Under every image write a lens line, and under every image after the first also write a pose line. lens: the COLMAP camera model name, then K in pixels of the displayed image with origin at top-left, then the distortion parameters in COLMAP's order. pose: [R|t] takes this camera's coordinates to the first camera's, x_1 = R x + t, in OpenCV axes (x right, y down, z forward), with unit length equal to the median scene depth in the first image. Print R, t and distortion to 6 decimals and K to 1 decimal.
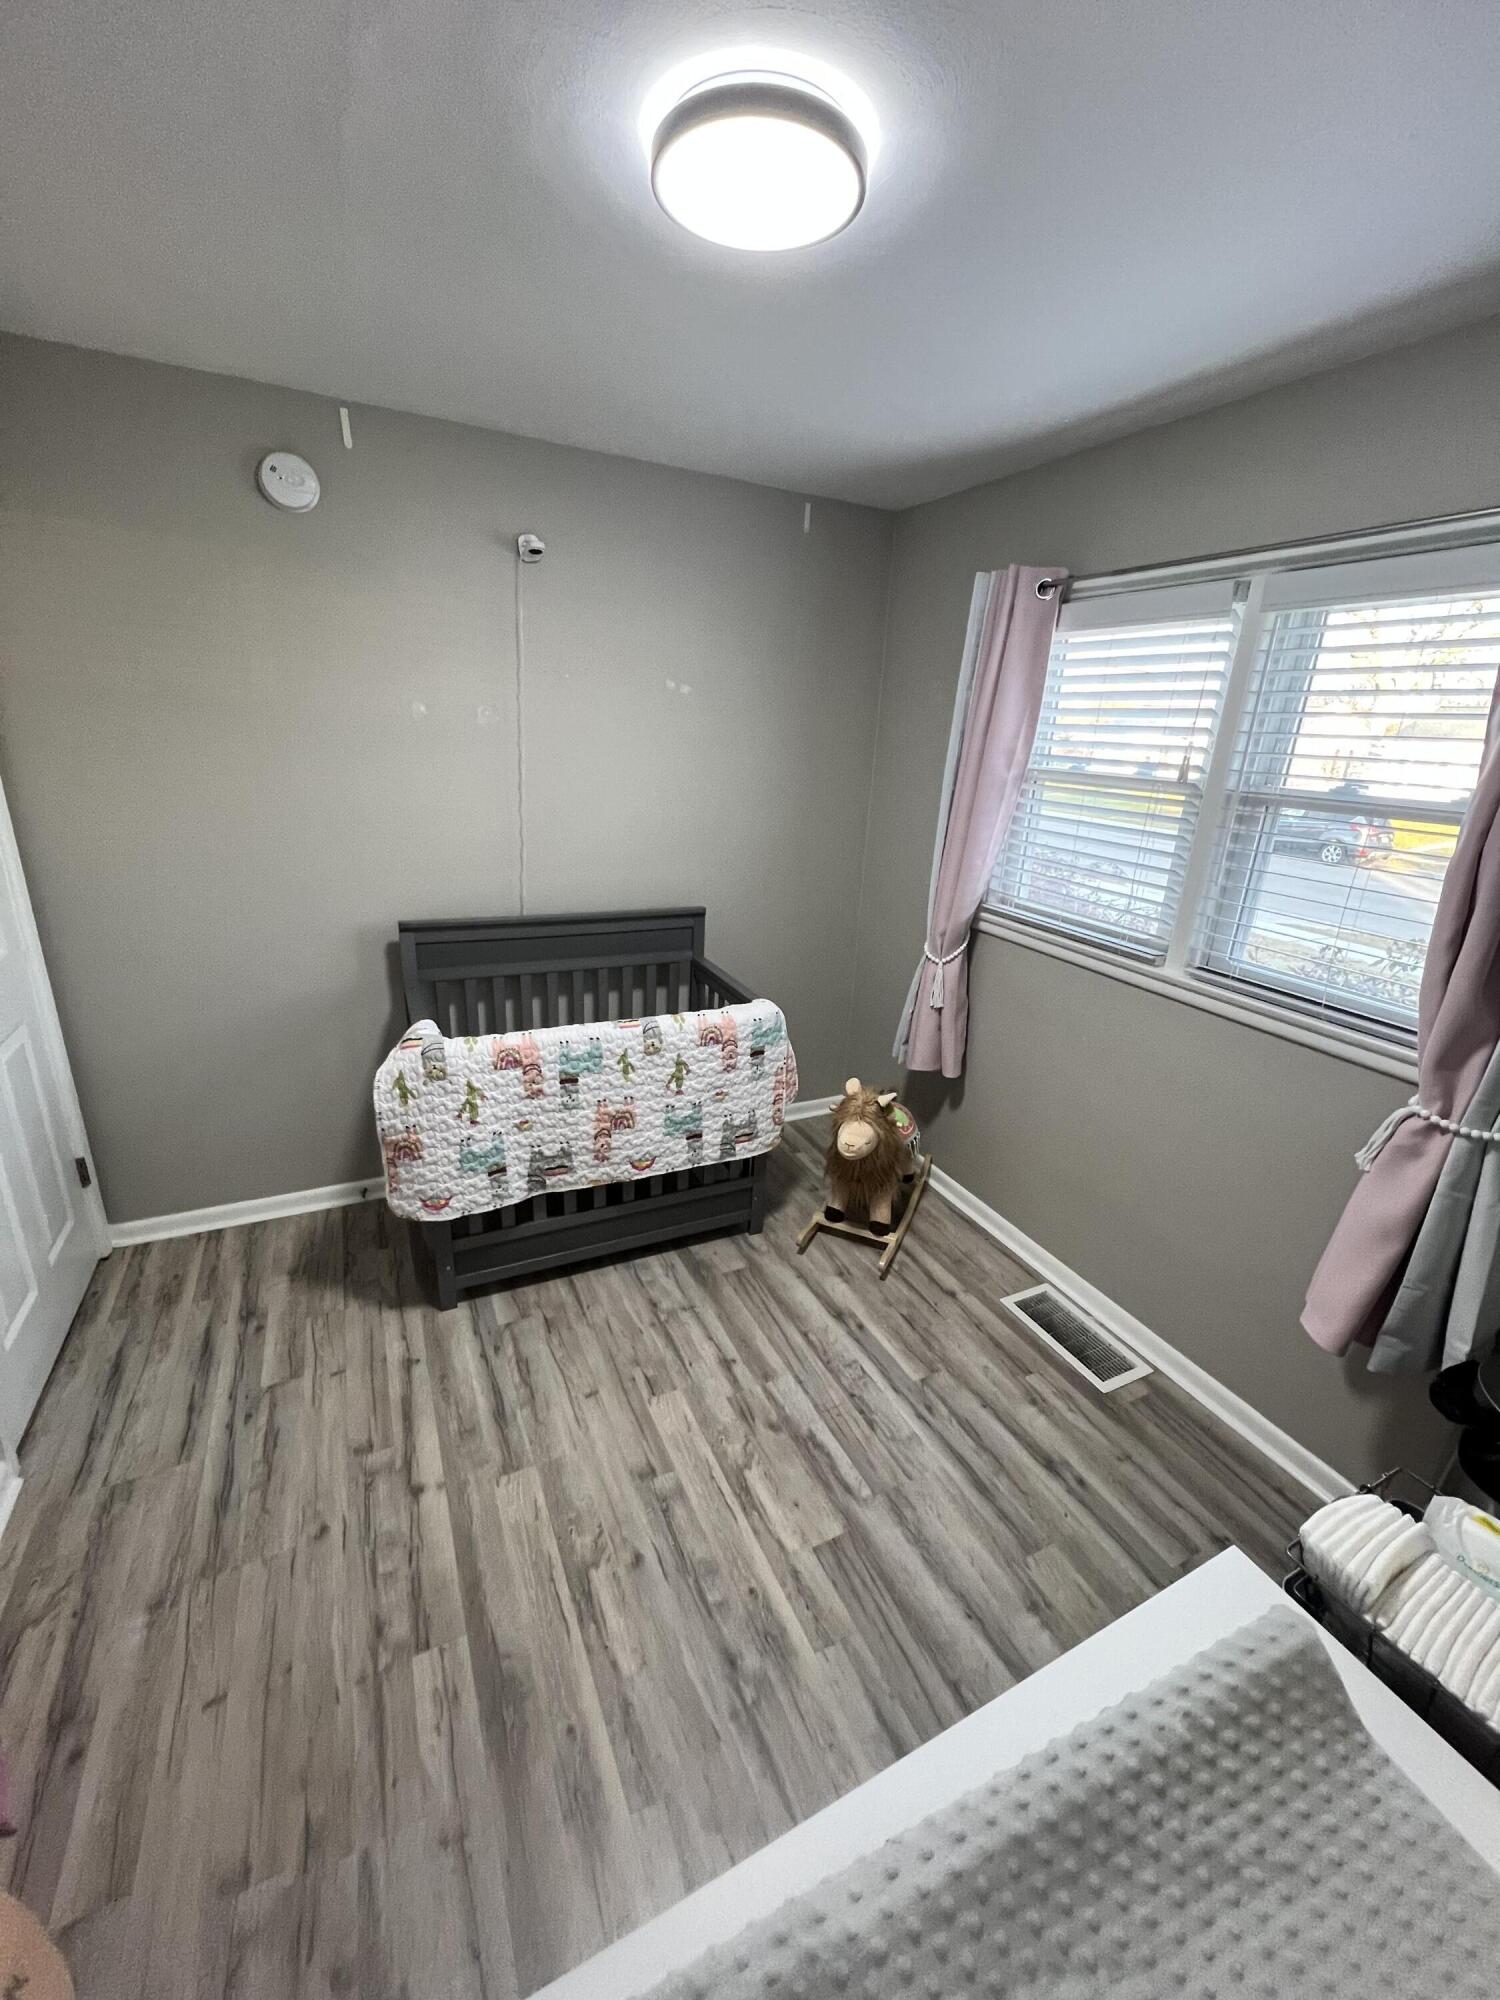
lens RADIAL K [[799.9, 0, 758.0], [0, 799.9, 1003.9], [0, 0, 1]] dist [0.000176, -0.000054]
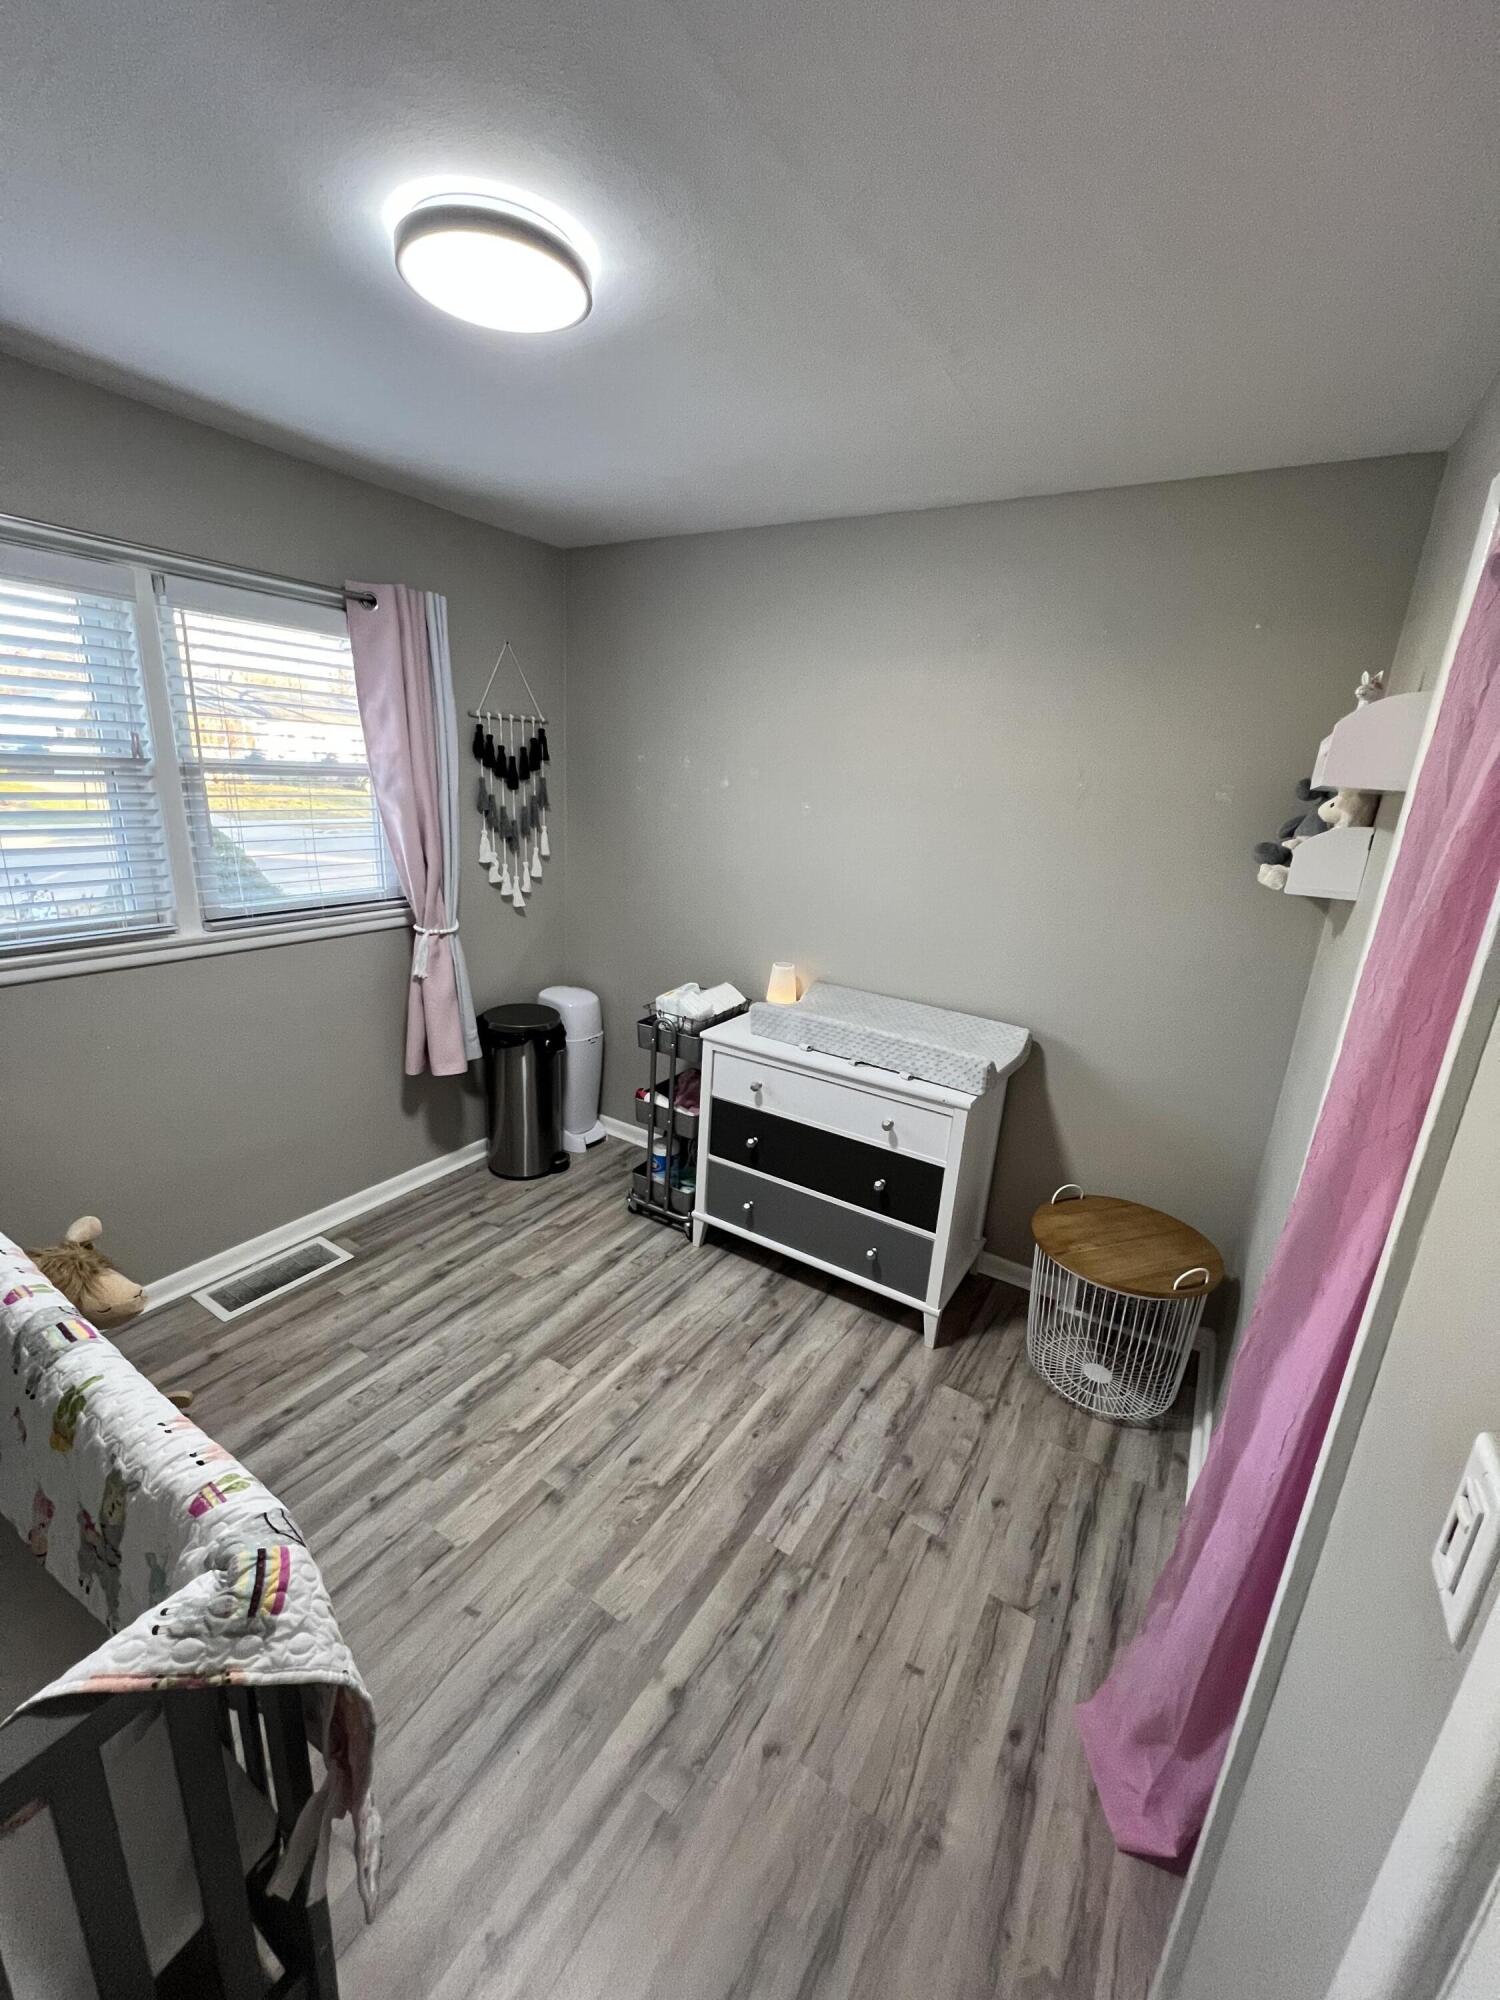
lens RADIAL K [[803.1, 0, 755.5], [0, 803.1, 997.5], [0, 0, 1]] dist [0.002945, -0.000085]
pose [[-0.520648, -0.313224, 0.794240, -0.871782], [0.198129, 0.860549, 0.469255, -0.368235], [-0.830464, 0.401678, -0.385984, 0.933870]]
